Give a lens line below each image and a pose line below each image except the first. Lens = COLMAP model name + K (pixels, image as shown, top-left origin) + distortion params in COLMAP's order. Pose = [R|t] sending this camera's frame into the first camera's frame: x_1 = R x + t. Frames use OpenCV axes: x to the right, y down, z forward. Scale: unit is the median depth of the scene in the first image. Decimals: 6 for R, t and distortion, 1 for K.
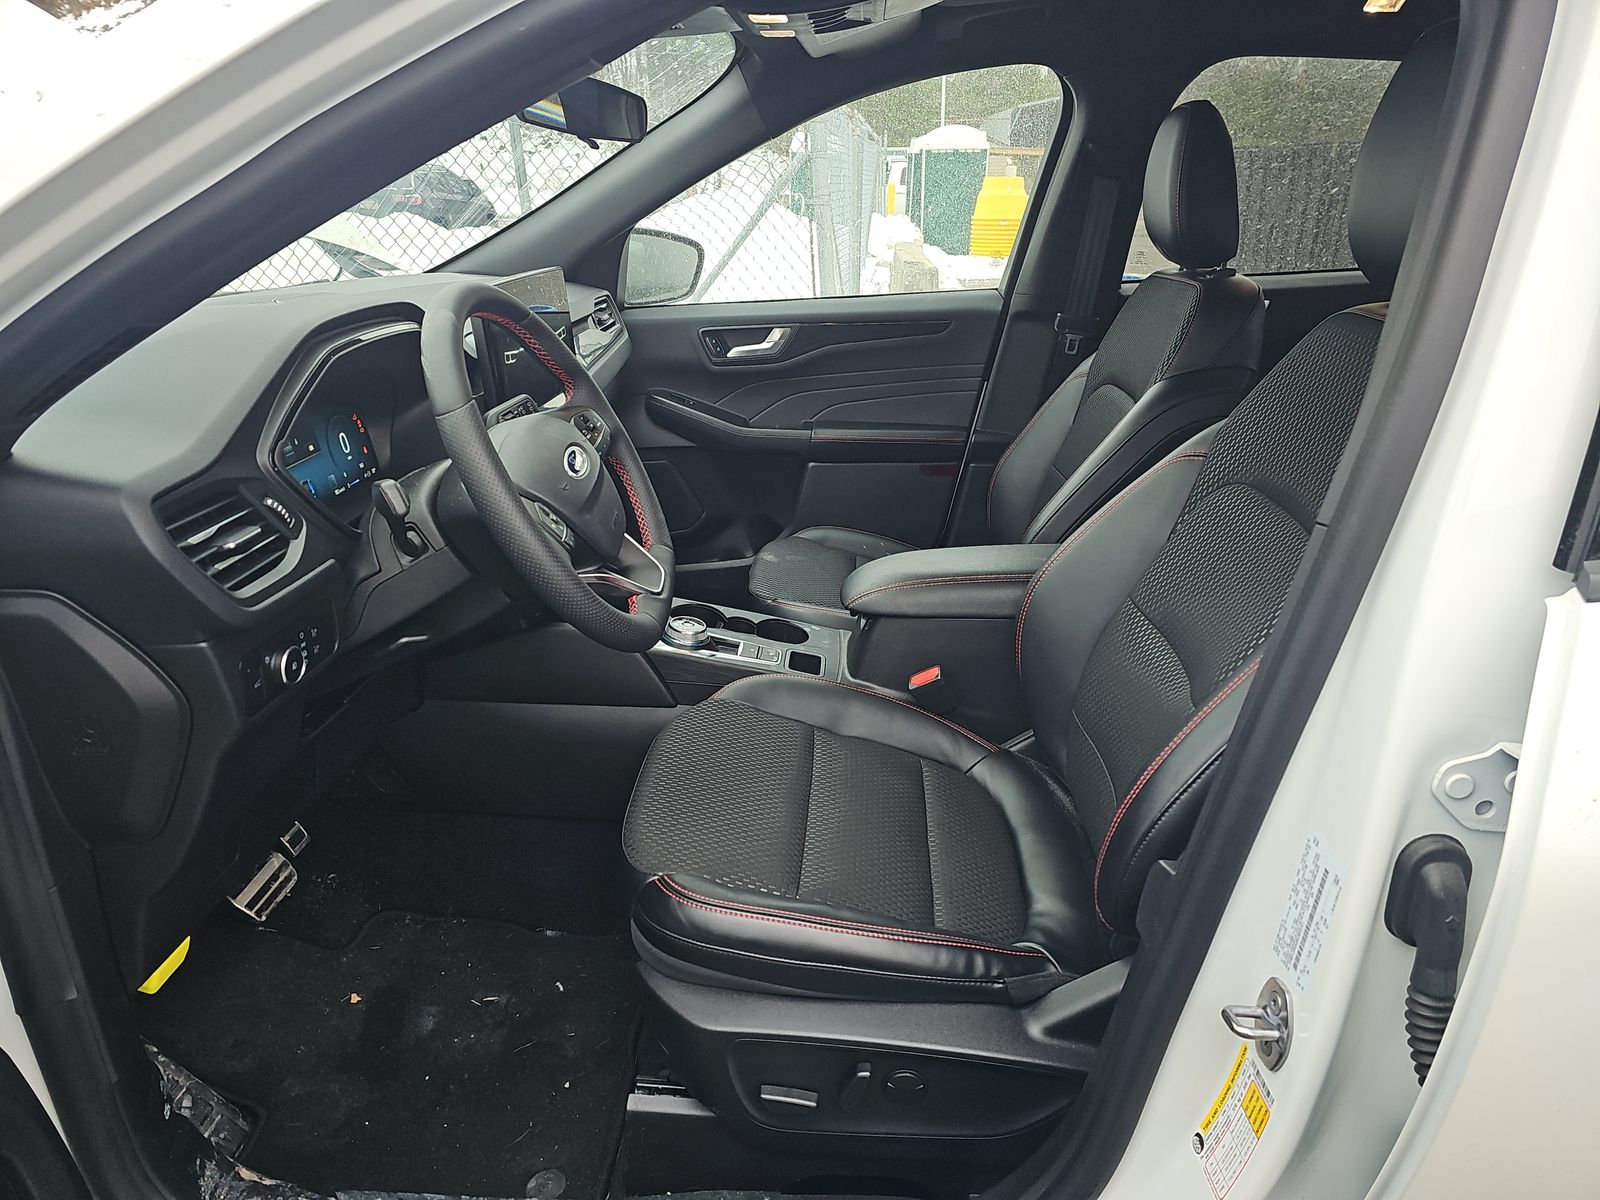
lens RADIAL K [[1044.7, 0, 838.3], [0, 1044.7, 615.9], [0, 0, 1]] dist [0.006318, 0.002713]
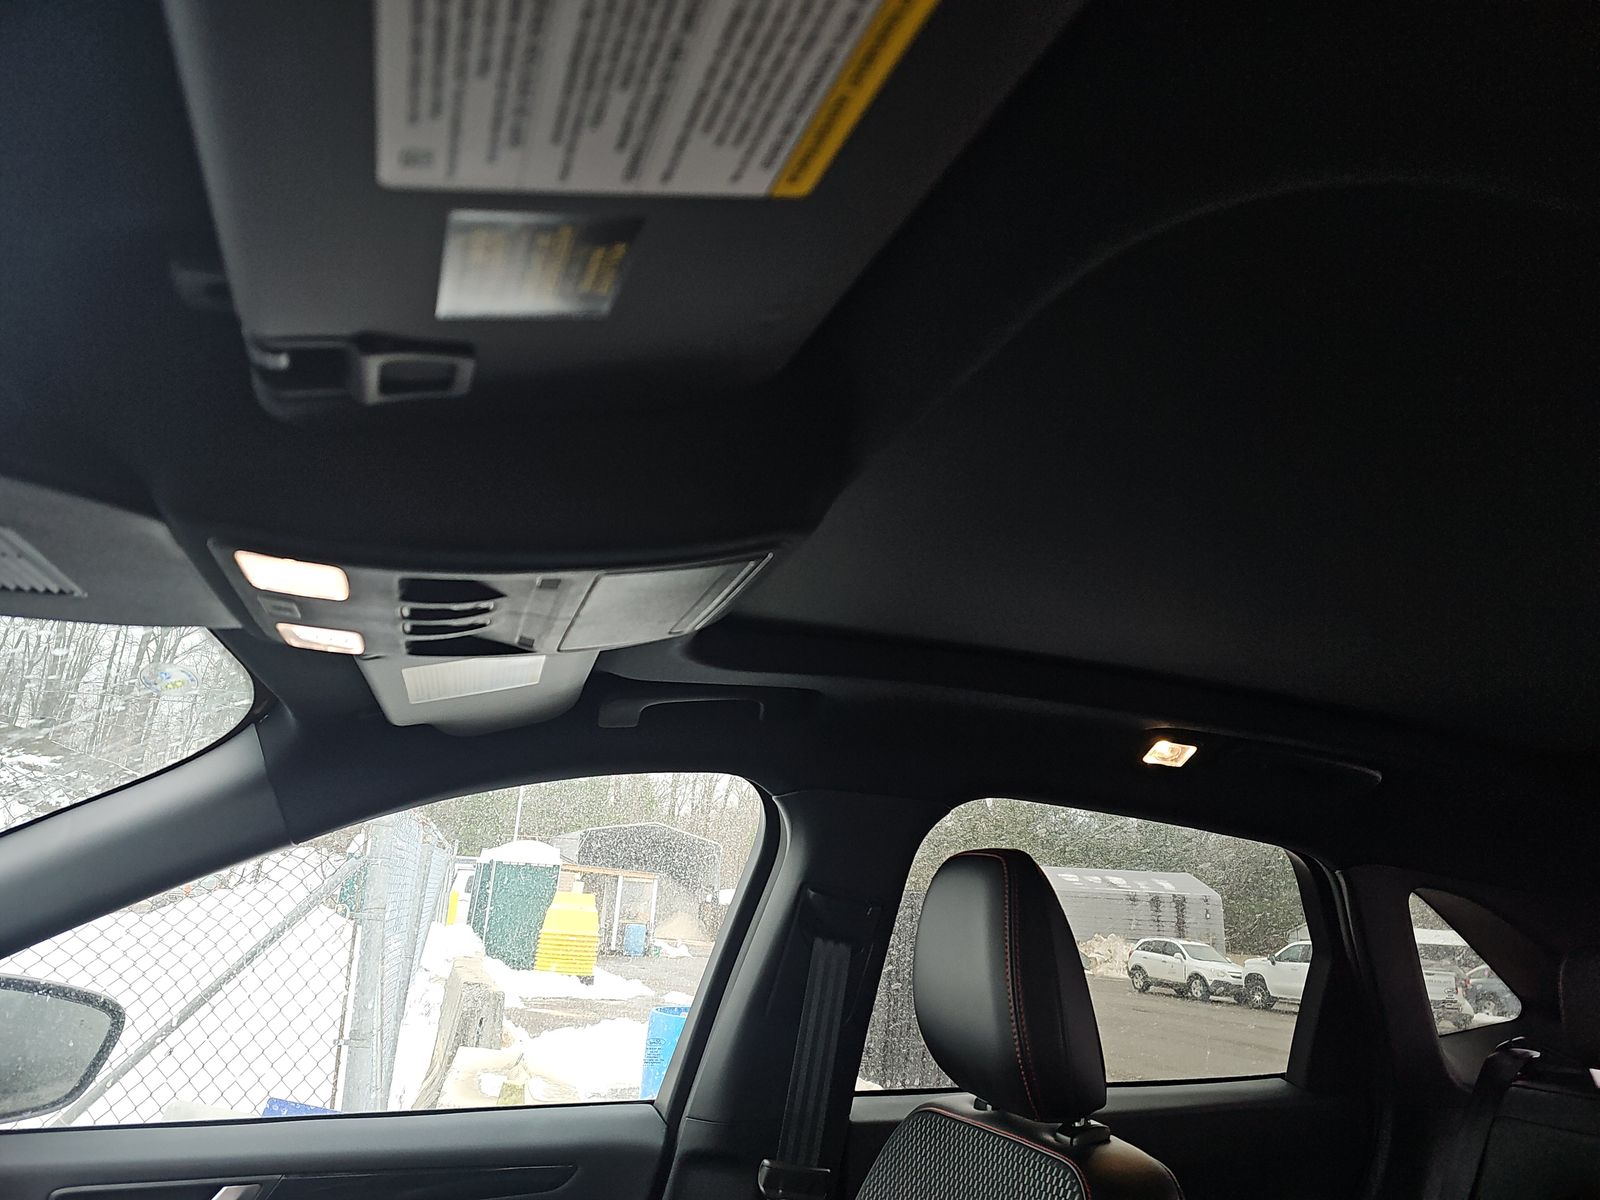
lens RADIAL K [[1044.7, 0, 838.3], [0, 1044.7, 615.9], [0, 0, 1]] dist [0.006318, 0.002713]
pose [[0.923394, 0.162194, 0.347904, -0.002340], [0.084418, 0.798347, -0.596252, -0.062647], [-0.374456, 0.579945, 0.723496, 0.133229]]
